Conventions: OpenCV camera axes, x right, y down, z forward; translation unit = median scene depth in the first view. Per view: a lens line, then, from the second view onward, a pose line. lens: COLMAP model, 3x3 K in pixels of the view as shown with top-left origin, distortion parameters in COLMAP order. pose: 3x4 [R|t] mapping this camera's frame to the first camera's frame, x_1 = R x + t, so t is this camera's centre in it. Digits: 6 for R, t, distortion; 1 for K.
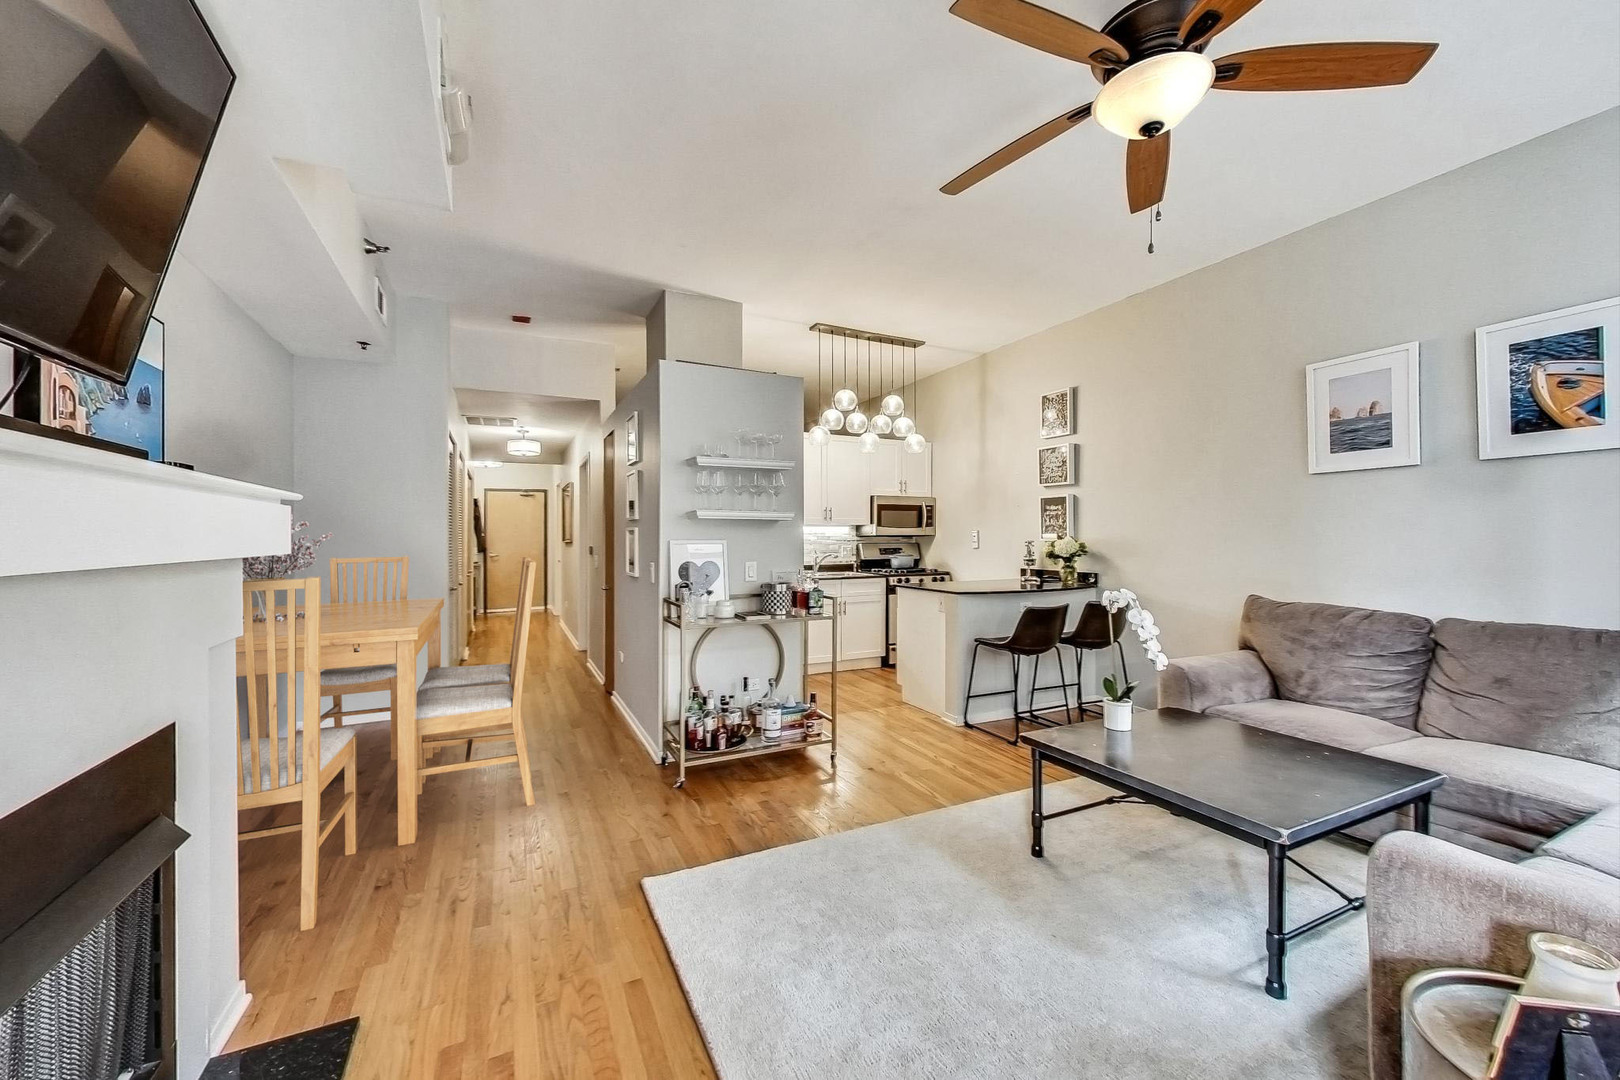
lens RADIAL K [[633.5, 0, 808.2], [0, 633.5, 534.3], [0, 0, 1]] dist [-0.000552, 0.000103]
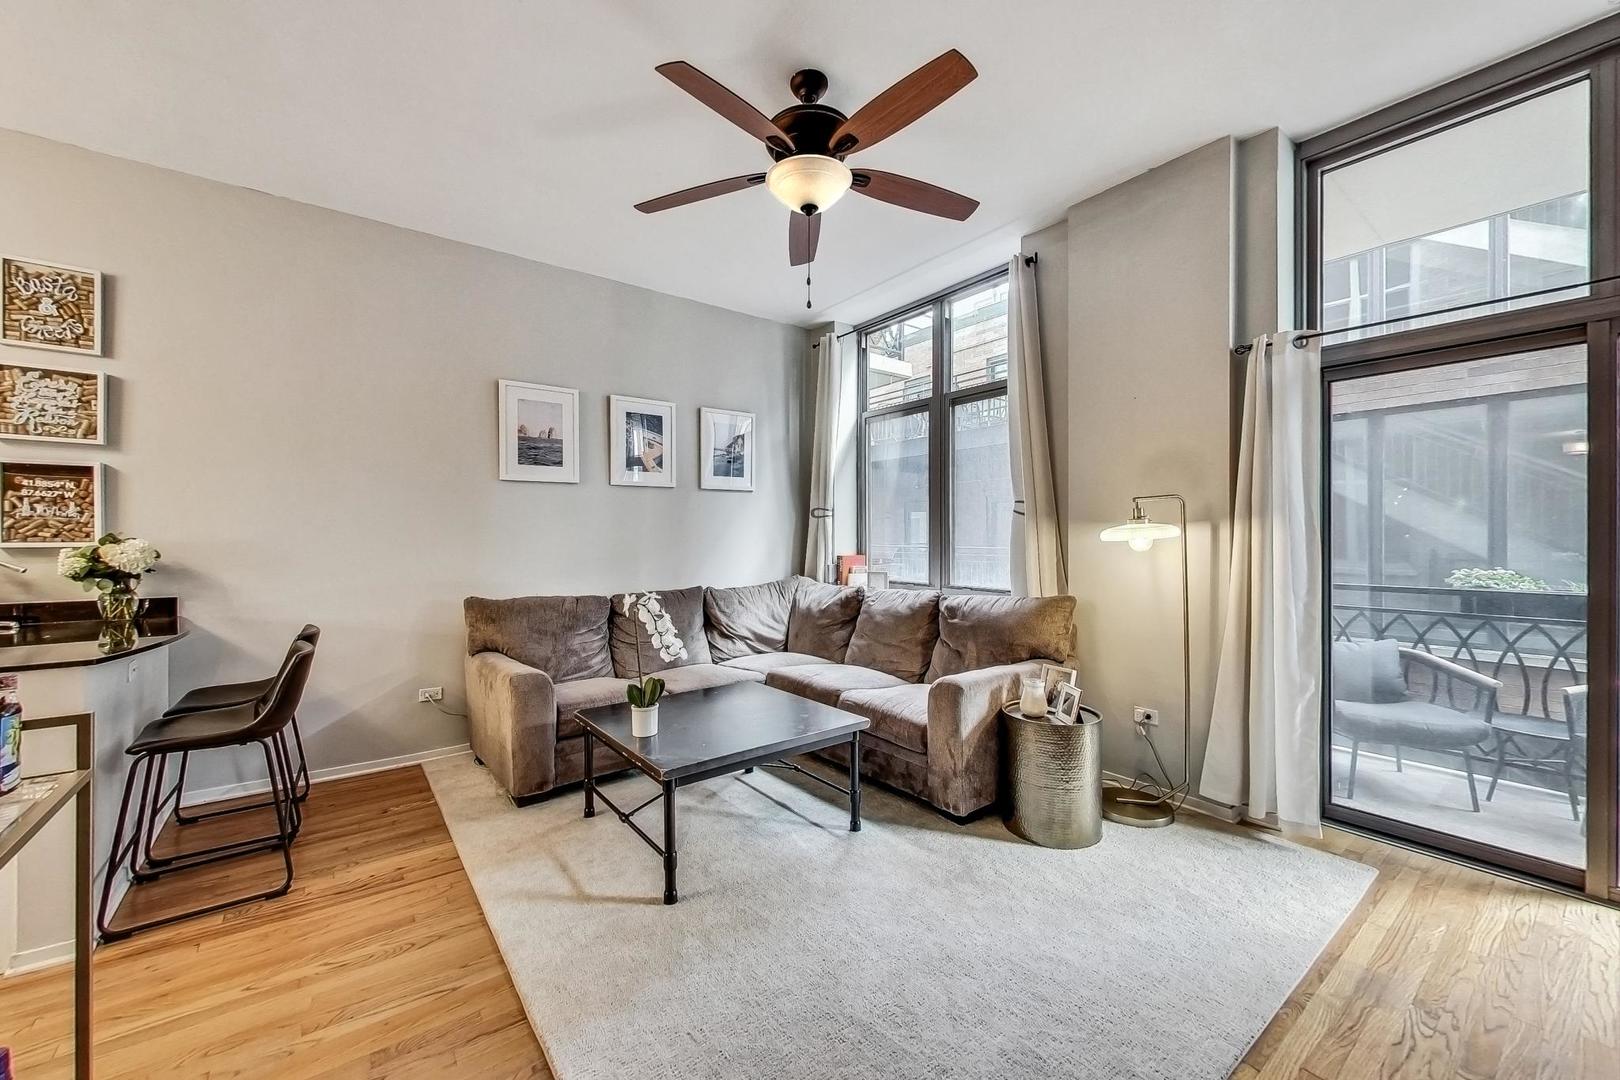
lens RADIAL K [[633.5, 0, 808.2], [0, 633.5, 534.3], [0, 0, 1]] dist [-0.000552, 0.000103]
pose [[-0.208961, 0.007368, 0.977896, -0.384869], [-0.001427, 0.999968, -0.007839, 0.005976], [-0.977923, -0.003034, -0.208944, 0.721908]]
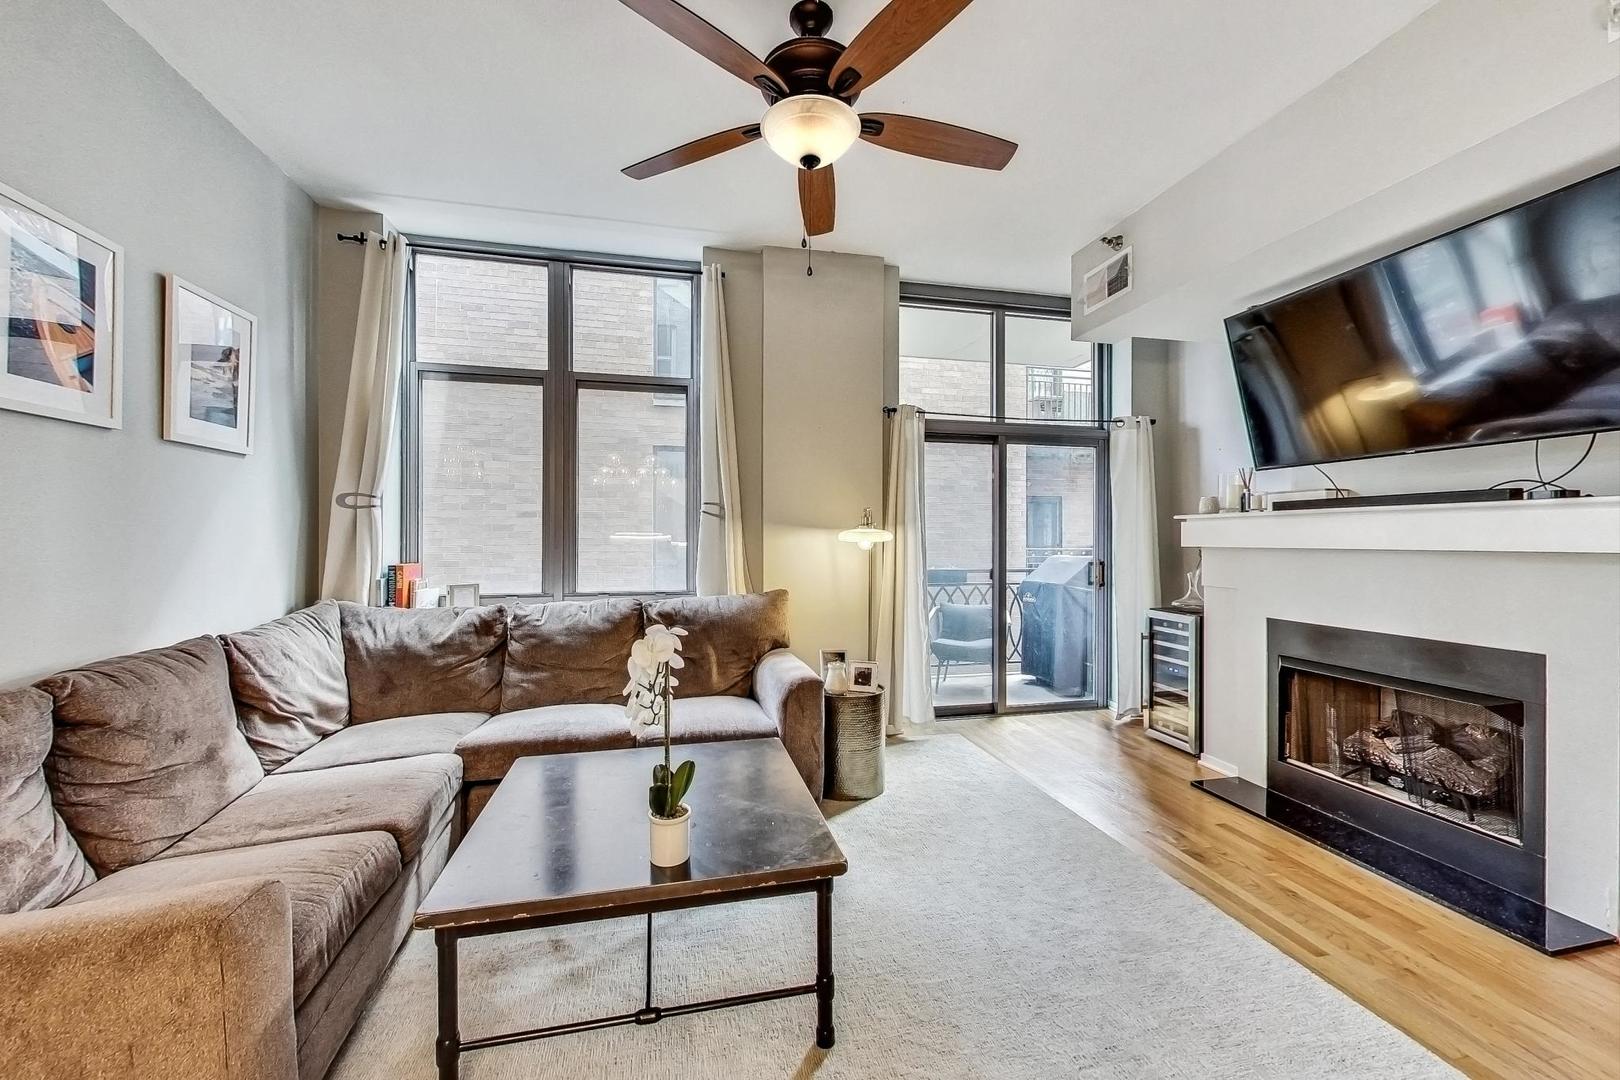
lens RADIAL K [[626.4, 0, 810.0], [0, 626.4, 540.0], [0, 0, 1]] dist [-0.001302, -0.000095]
pose [[-0.976829, 0.000305, 0.214019, 0.178116], [0.000076, 0.999999, -0.001075, 0.004983], [-0.214019, -0.001033, -0.976829, 1.165763]]
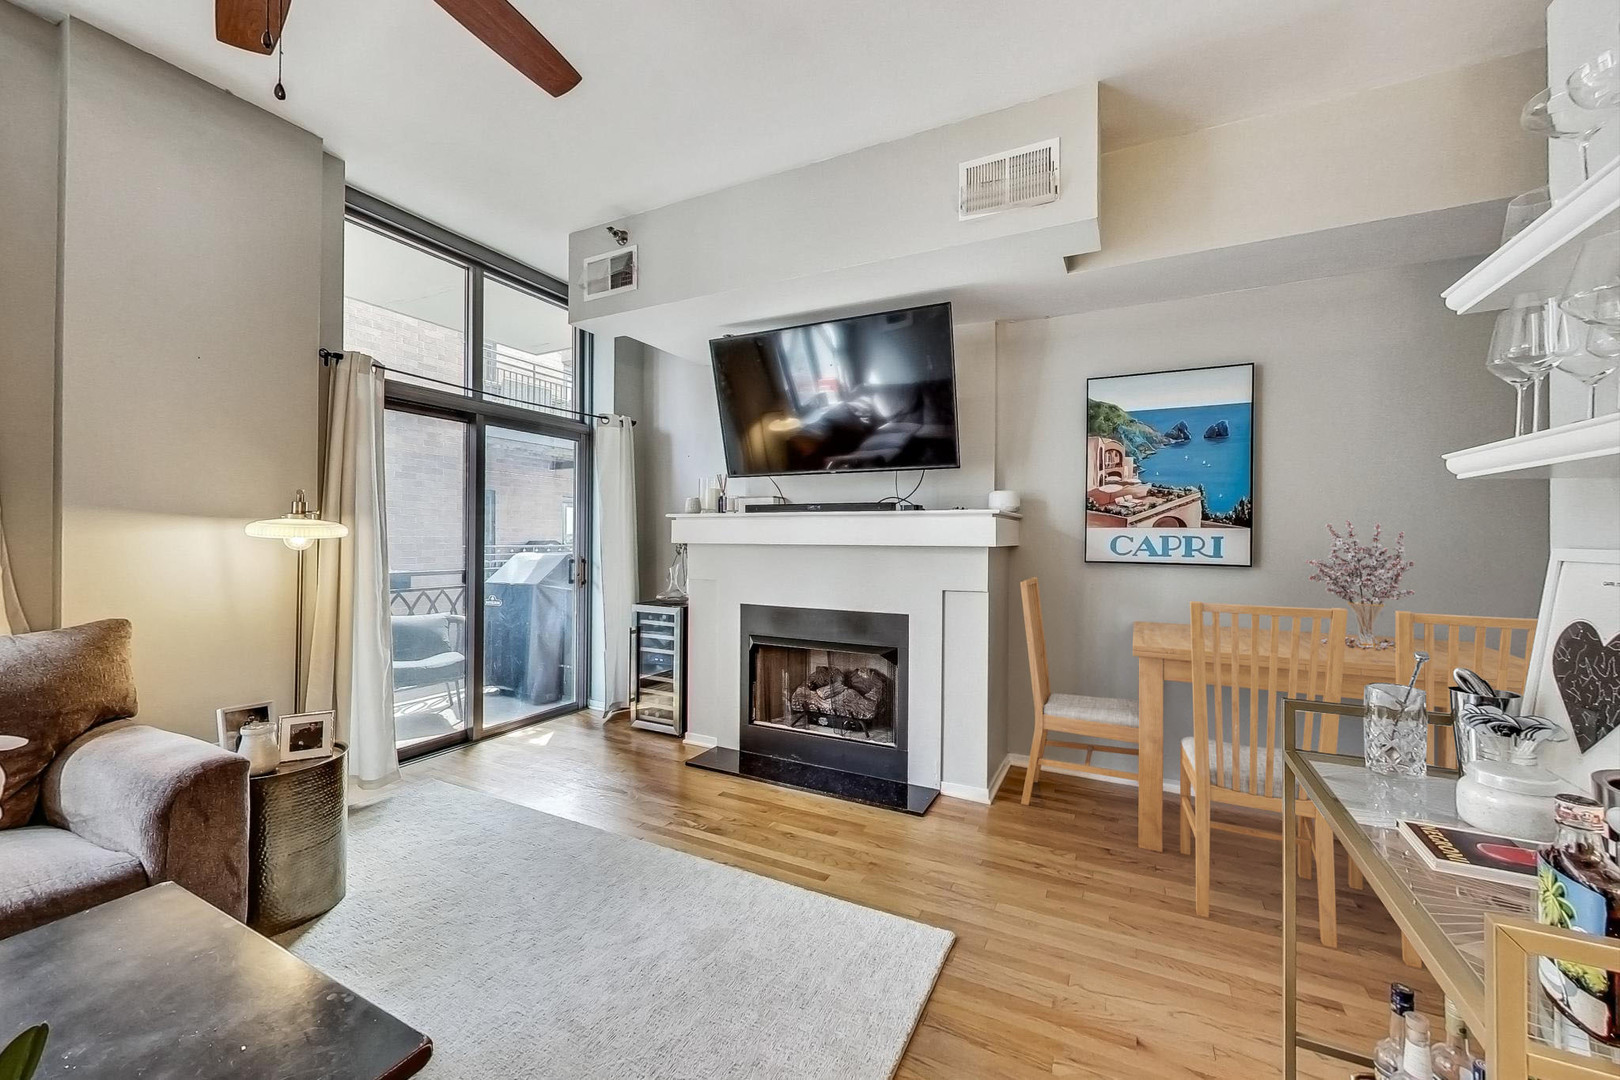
lens RADIAL K [[633.5, 0, 808.2], [0, 633.5, 534.3], [0, 0, 1]] dist [-0.000552, 0.000103]
pose [[-0.792594, -0.005578, -0.609724, 0.289062], [-0.003134, 0.999982, -0.005075, 0.003990], [0.609742, -0.002111, -0.792597, 1.058300]]
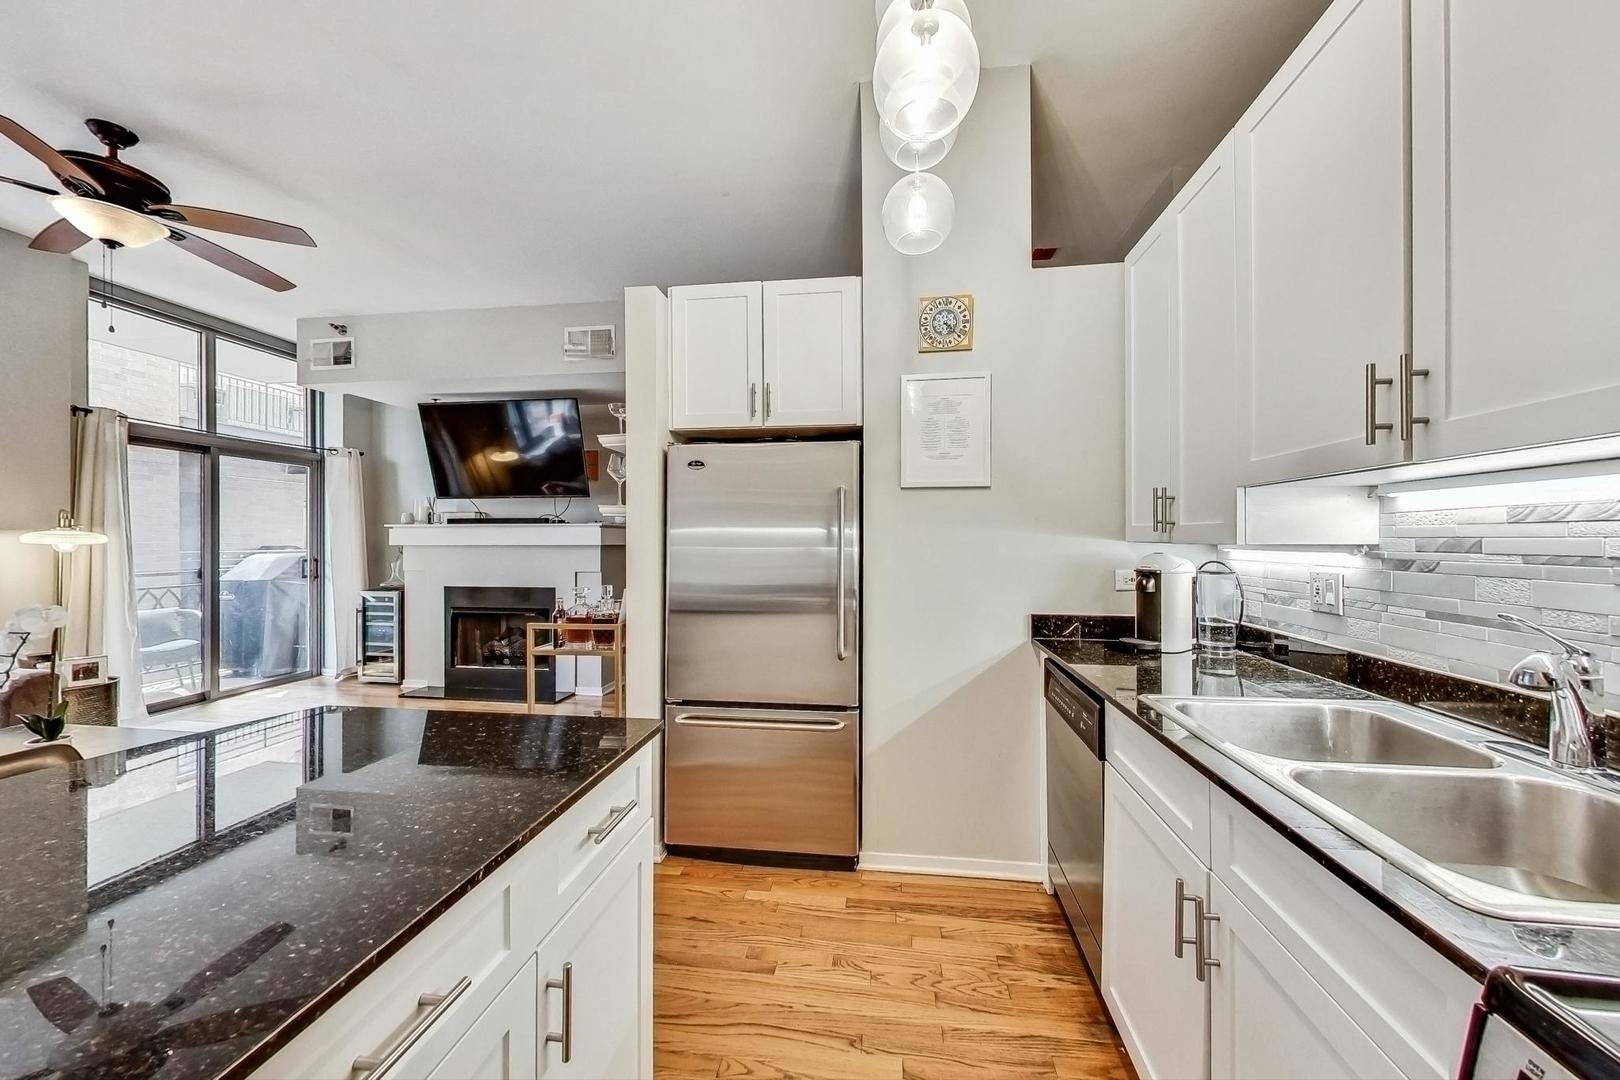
lens RADIAL K [[591.1, 0, 810.0], [0, 591.1, 540.0], [0, 0, 1]] dist [0.000583, -0.000096]
pose [[-0.550387, 0.002633, -0.834906, 0.447042], [0.004956, 0.999988, -0.000114, 0.006588], [0.834895, -0.004201, -0.550393, 1.696841]]
